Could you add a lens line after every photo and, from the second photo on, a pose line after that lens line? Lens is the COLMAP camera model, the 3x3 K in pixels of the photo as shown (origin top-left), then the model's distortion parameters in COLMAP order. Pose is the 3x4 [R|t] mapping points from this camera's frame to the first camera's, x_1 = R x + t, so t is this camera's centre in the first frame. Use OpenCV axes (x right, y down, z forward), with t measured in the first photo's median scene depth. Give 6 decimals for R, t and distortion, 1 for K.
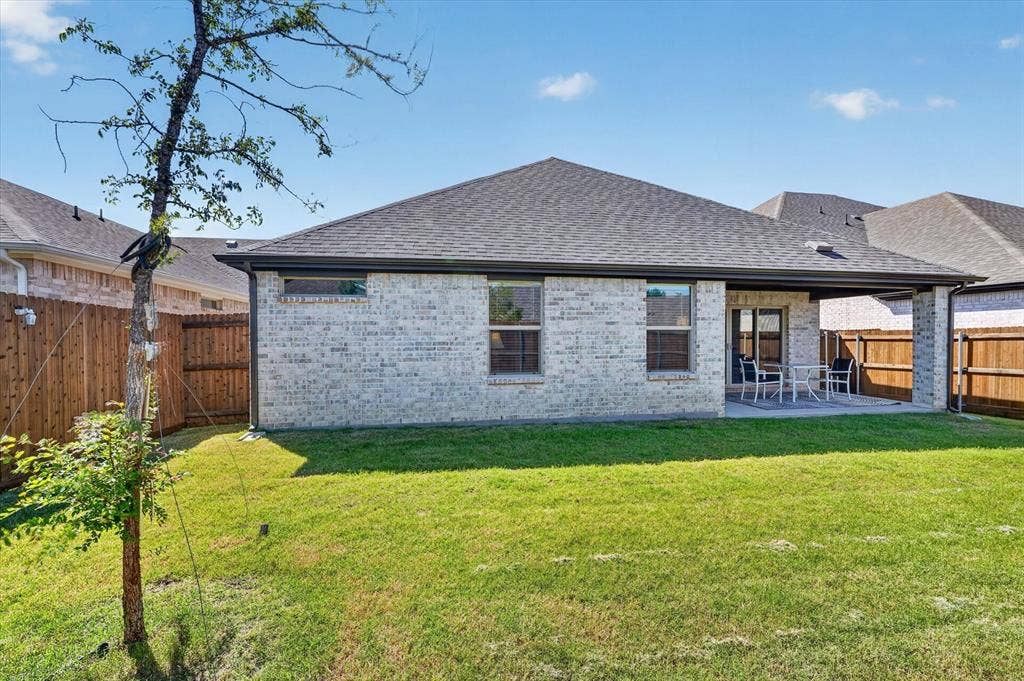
lens RADIAL K [[455.8, 0, 512.5], [0, 455.8, 343.6], [0, 0, 1]] dist [-0.005654, 0.000153]
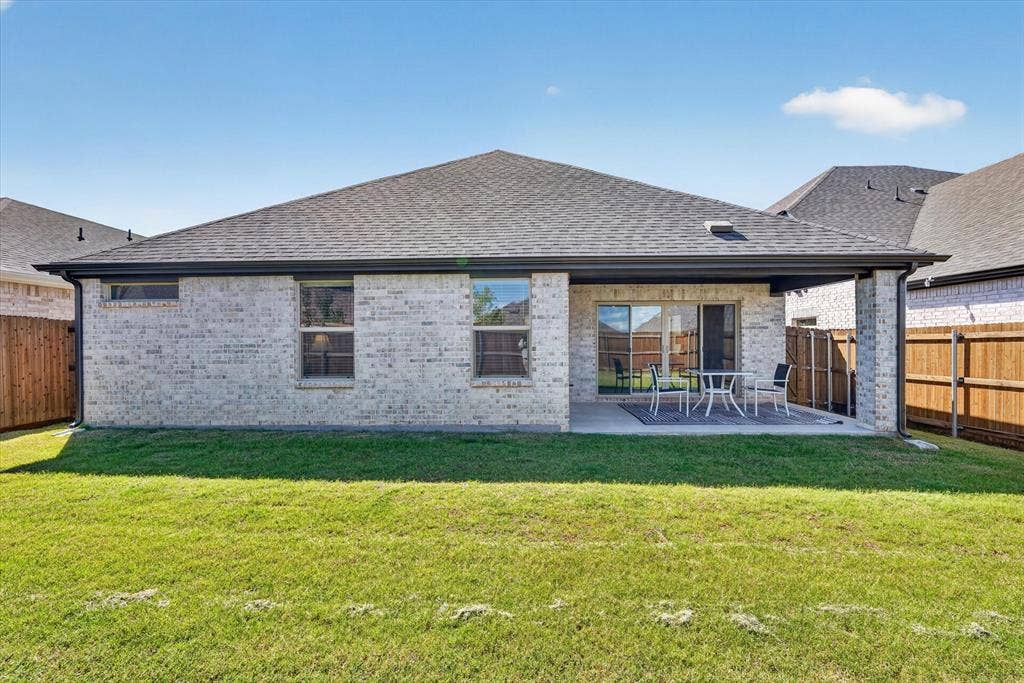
lens RADIAL K [[455.8, 0, 512.5], [0, 455.8, 344.6], [0, 0, 1]] dist [-0.005654, 0.000153]
pose [[0.976801, -0.001946, -0.214140, 0.580563], [0.000902, 0.999987, -0.004972, 0.002133], [0.214147, 0.004664, 0.976790, 0.147560]]
